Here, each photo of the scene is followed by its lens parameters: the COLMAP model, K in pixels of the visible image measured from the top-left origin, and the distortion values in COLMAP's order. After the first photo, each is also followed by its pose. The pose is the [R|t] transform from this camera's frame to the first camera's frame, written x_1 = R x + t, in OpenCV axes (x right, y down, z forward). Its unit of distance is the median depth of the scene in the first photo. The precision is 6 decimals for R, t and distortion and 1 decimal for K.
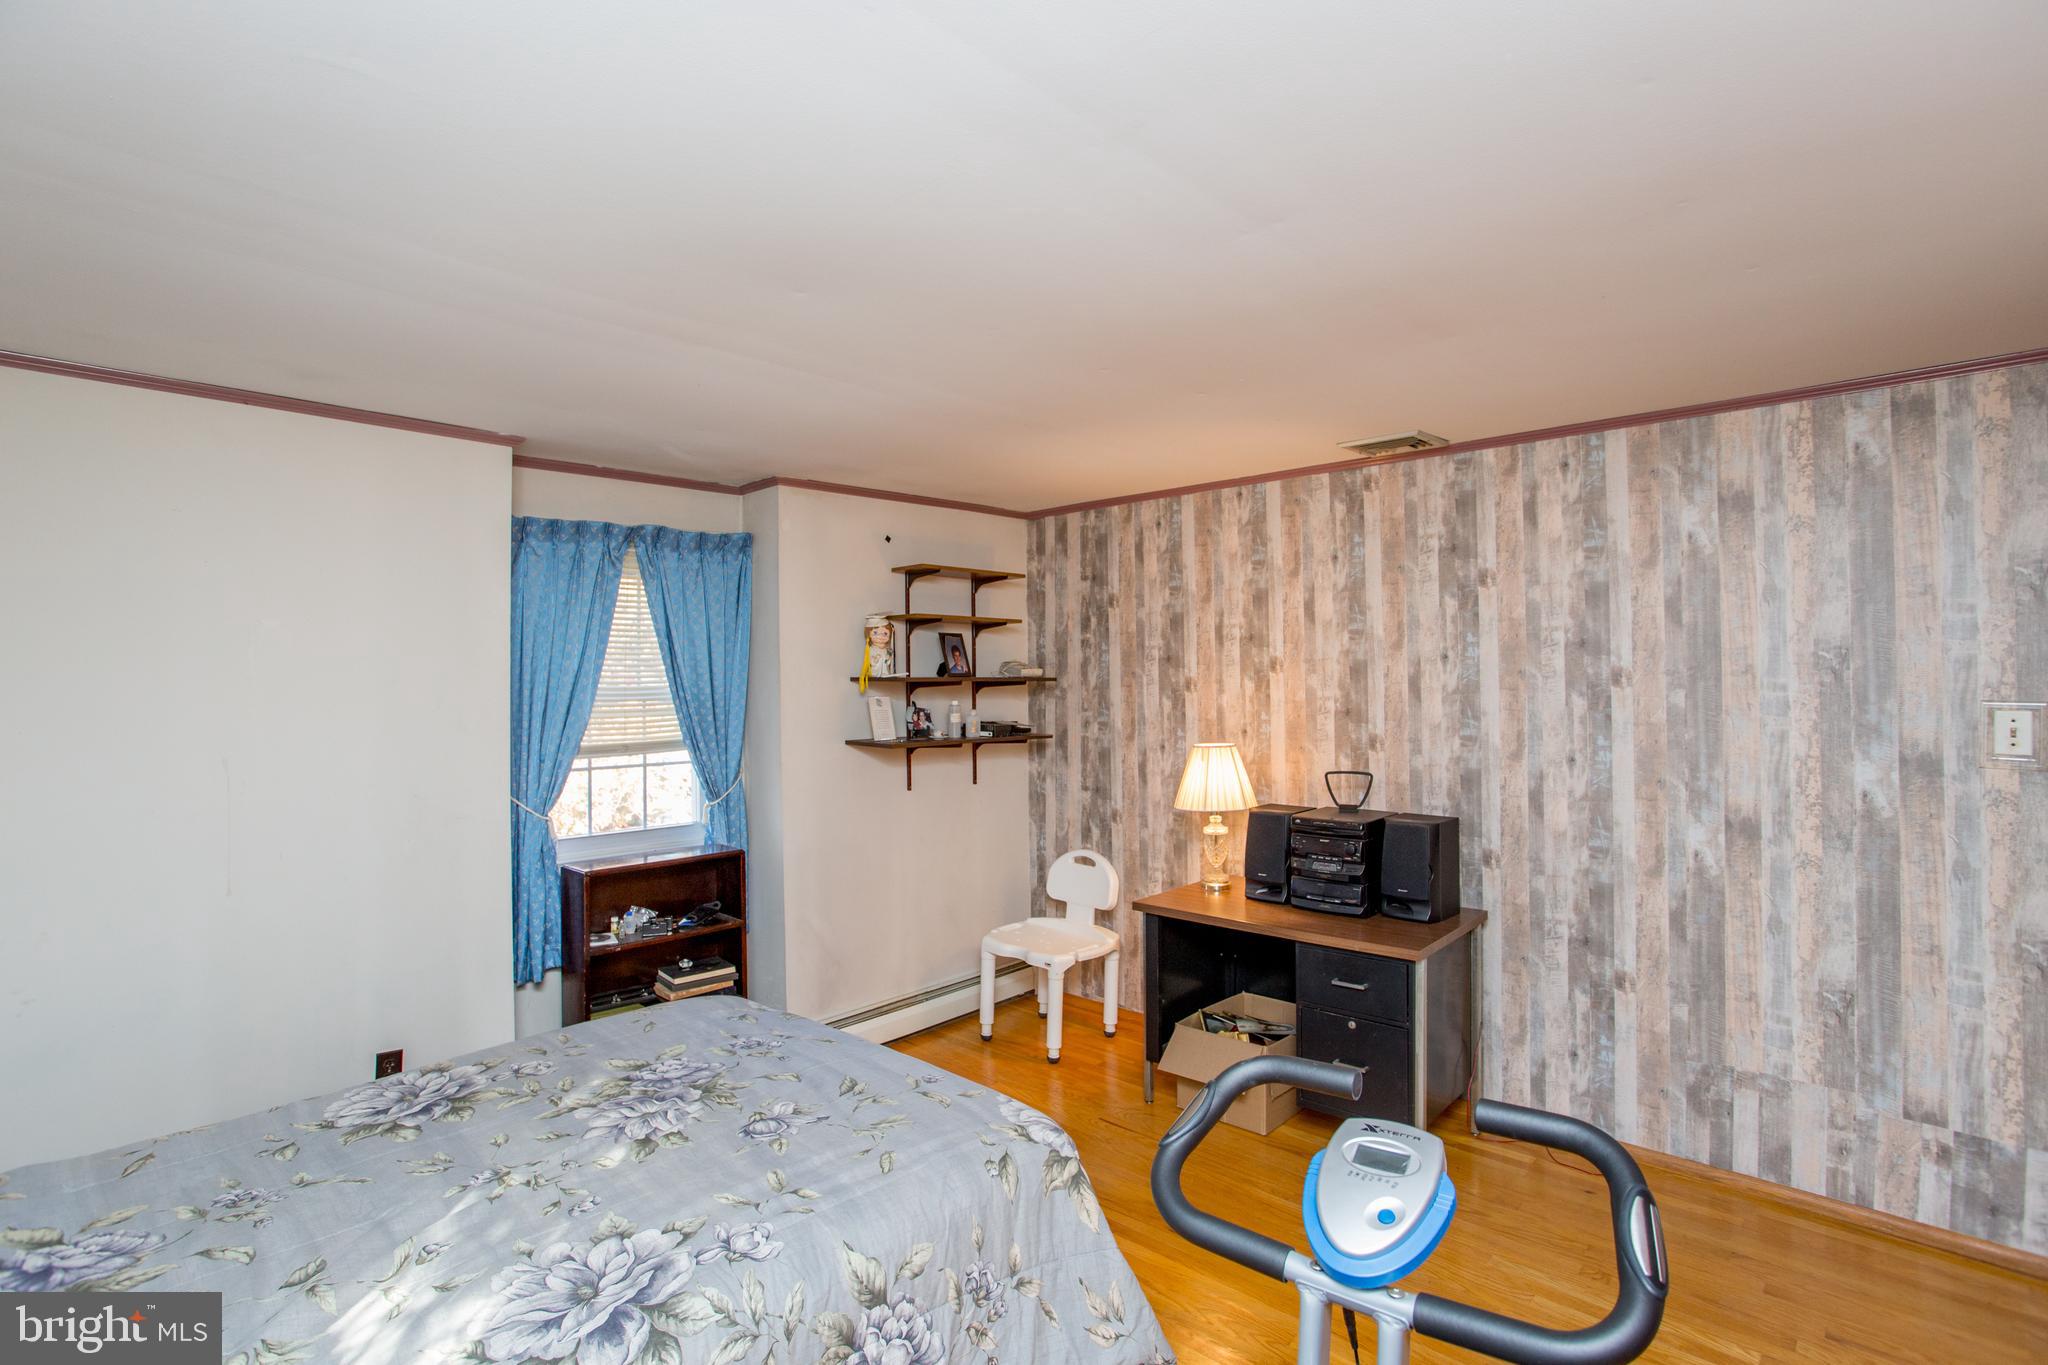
lens RADIAL K [[994.6, 0, 1012.1], [0, 994.6, 673.6], [0, 0, 1]] dist [-0.074779, 0.032737]
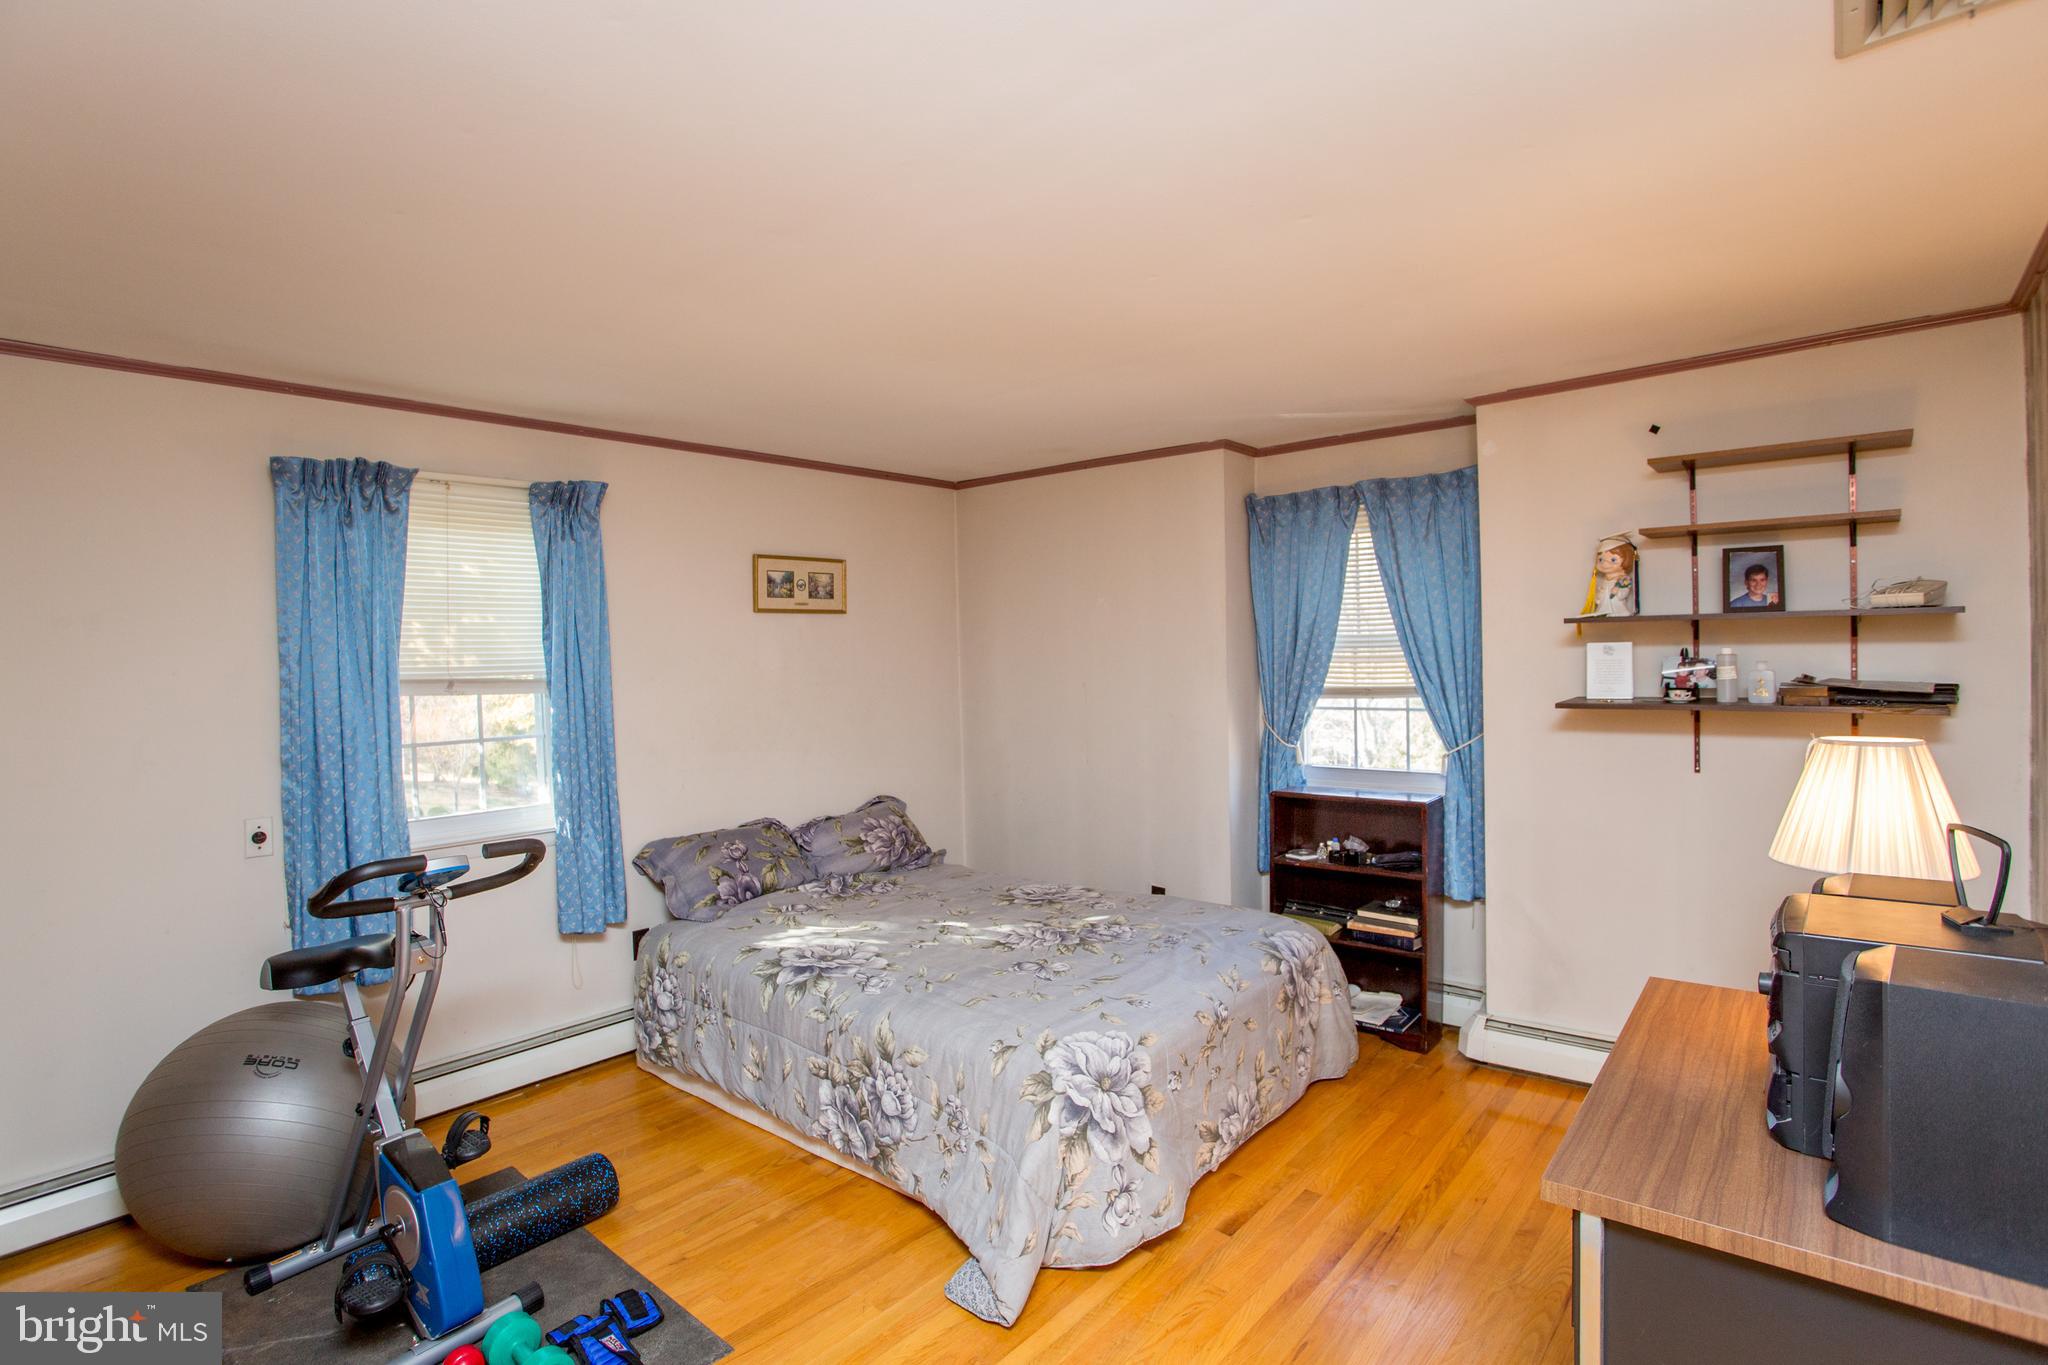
lens RADIAL K [[994.6, 0, 1012.1], [0, 994.6, 673.6], [0, 0, 1]] dist [-0.074779, 0.032737]
pose [[0.053098, 0.029176, -0.998163, 0.692342], [0.032979, 0.998977, 0.030954, 0.010178], [0.998045, -0.034562, 0.052081, 0.578829]]
